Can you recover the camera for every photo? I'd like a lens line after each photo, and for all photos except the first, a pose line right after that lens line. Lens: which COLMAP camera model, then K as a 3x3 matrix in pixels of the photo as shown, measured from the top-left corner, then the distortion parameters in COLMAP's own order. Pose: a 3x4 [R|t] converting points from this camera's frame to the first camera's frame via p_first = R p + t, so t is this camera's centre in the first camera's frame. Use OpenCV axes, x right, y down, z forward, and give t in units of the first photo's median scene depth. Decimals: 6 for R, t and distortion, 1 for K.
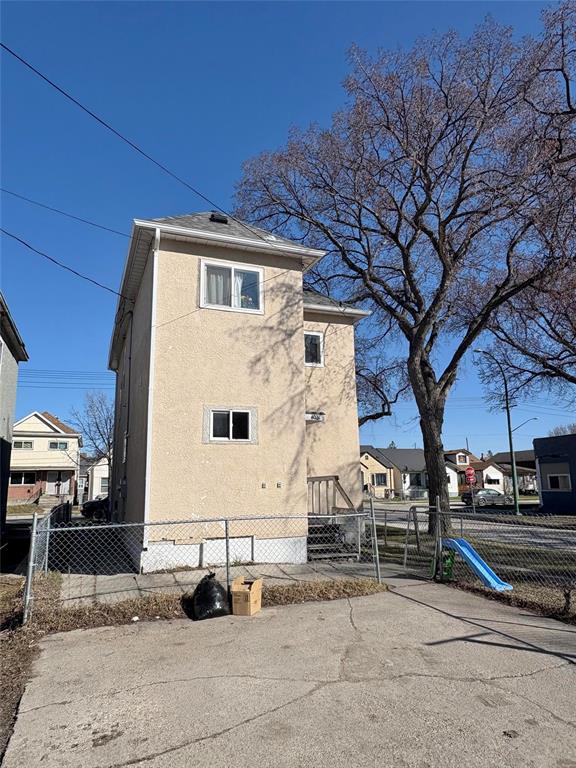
lens RADIAL K [[495.9, 0, 288.0], [0, 495.9, 384.0], [0, 0, 1]] dist [0.000068, -0.001507]
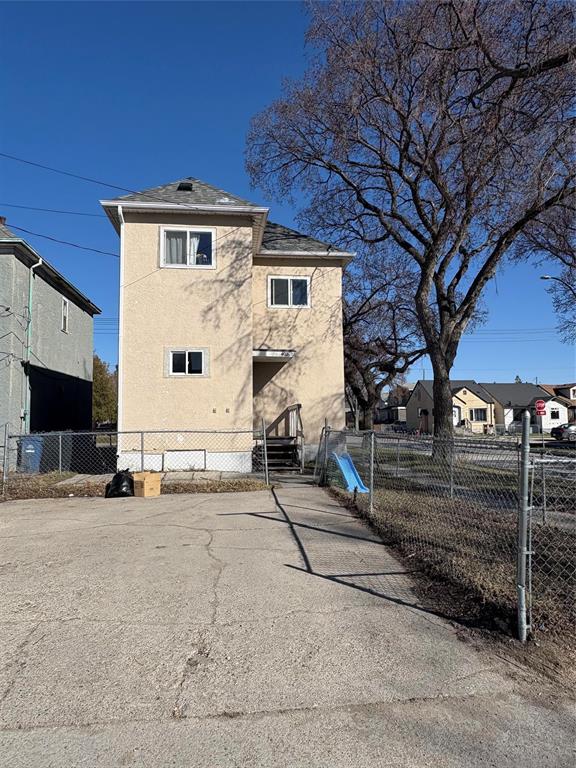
lens RADIAL K [[495.9, 0, 288.0], [0, 495.9, 384.0], [0, 0, 1]] dist [0.000068, -0.001507]
pose [[0.969211, -0.010425, -0.246012, 0.405573], [0.041437, 0.991760, 0.121220, -0.004418], [0.242721, -0.127681, 0.961657, -0.131786]]
